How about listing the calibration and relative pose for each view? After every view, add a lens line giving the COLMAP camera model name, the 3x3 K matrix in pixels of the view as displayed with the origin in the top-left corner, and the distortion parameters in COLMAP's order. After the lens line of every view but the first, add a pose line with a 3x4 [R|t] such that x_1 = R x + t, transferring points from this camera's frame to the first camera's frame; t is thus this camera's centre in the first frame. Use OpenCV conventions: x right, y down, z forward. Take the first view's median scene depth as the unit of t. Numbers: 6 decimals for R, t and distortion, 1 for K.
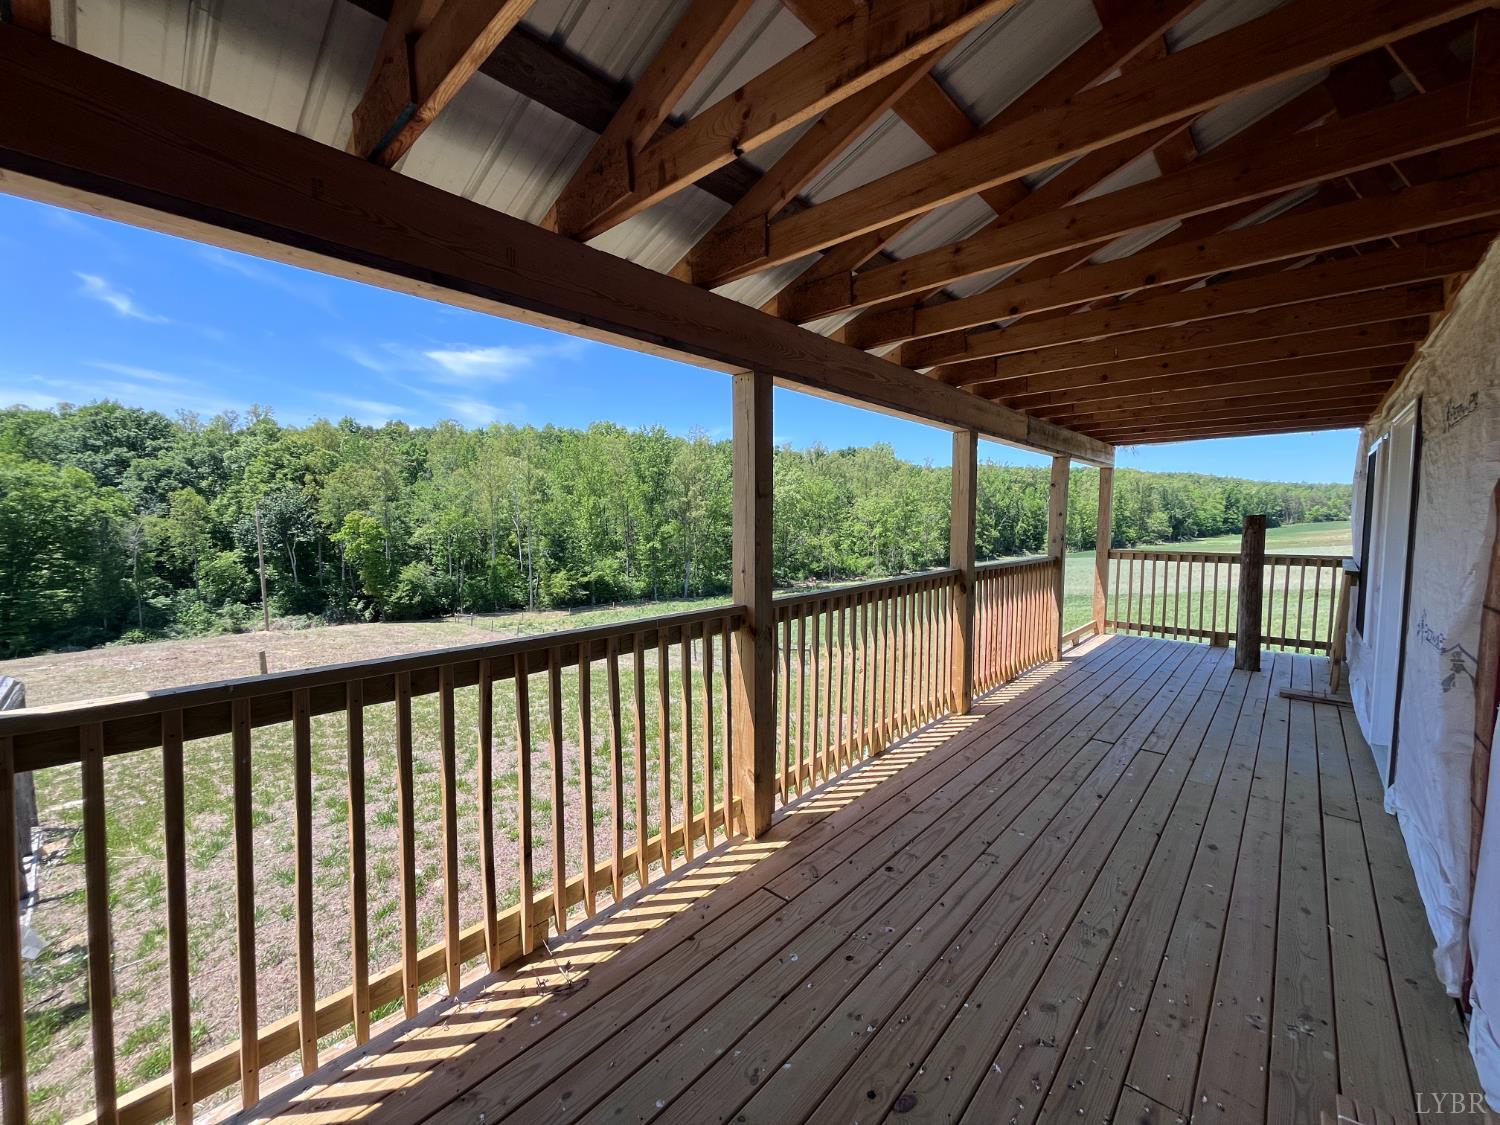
lens RADIAL K [[608.4, 0, 751.3], [0, 608.4, 567.3], [0, 0, 1]] dist [-0.007789, 0.003158]
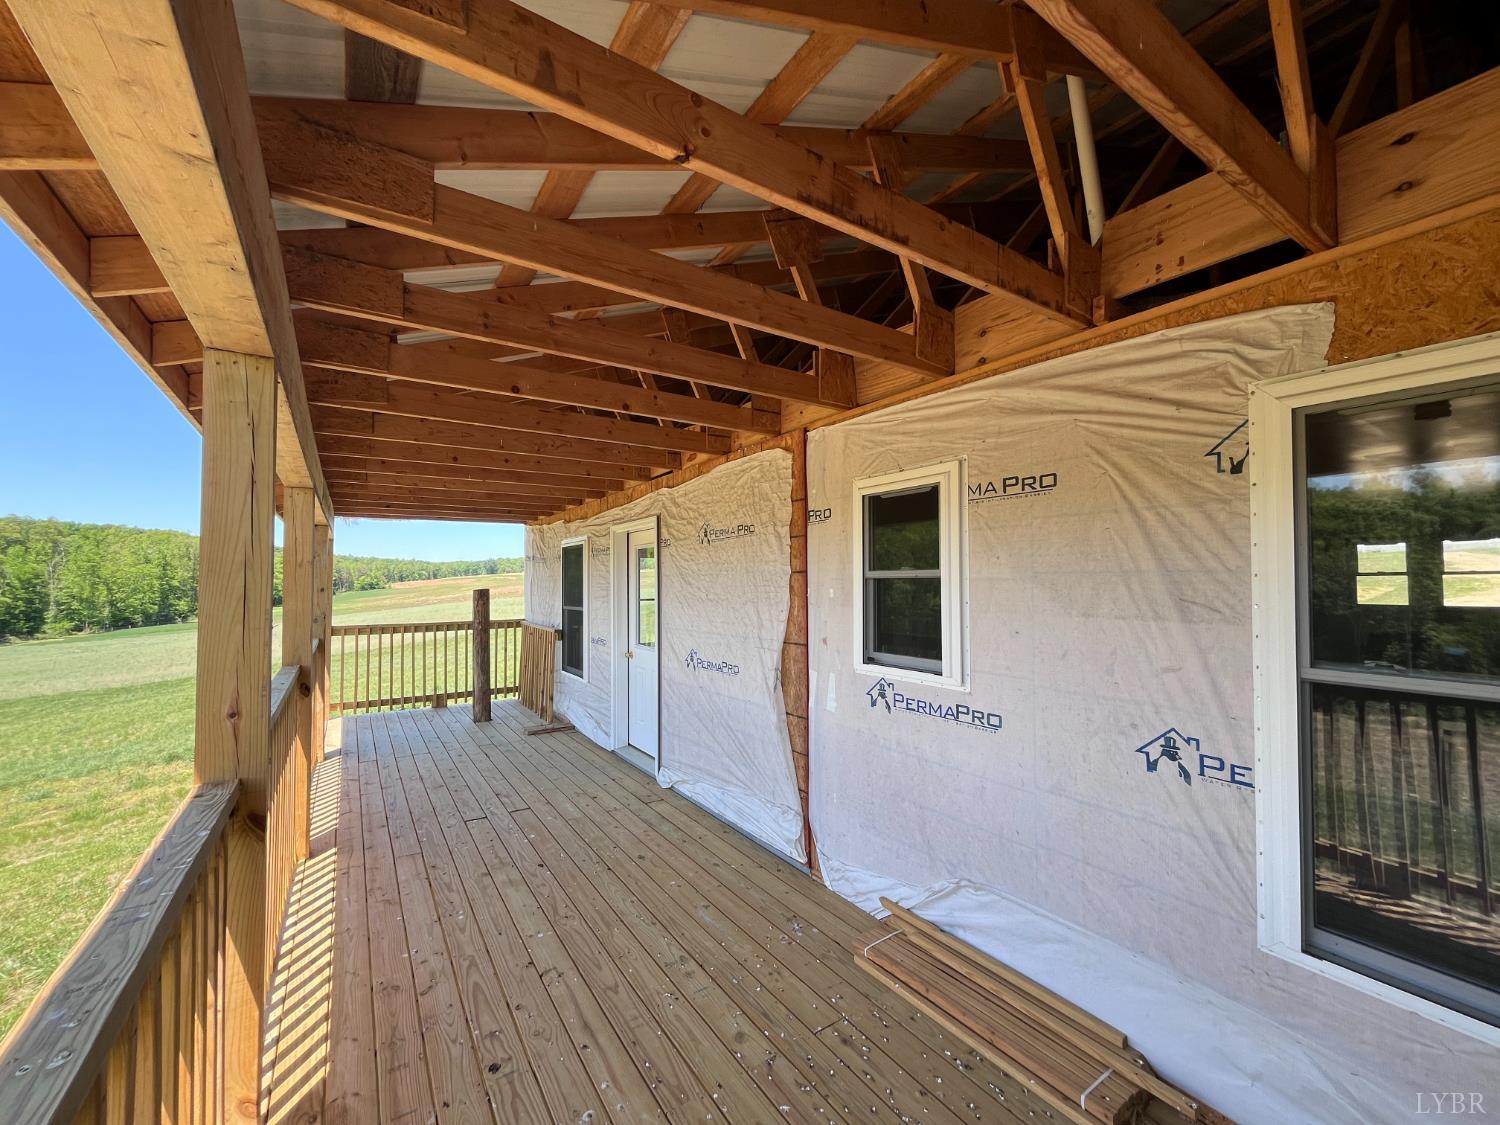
lens RADIAL K [[608.4, 0, 752.5], [0, 608.4, 553.9], [0, 0, 1]] dist [-0.007789, 0.003158]
pose [[0.240081, 0.045460, 0.969688, -0.278518], [0.085933, 0.993986, -0.067874, -0.035727], [-0.966942, 0.099623, 0.234731, 0.277967]]
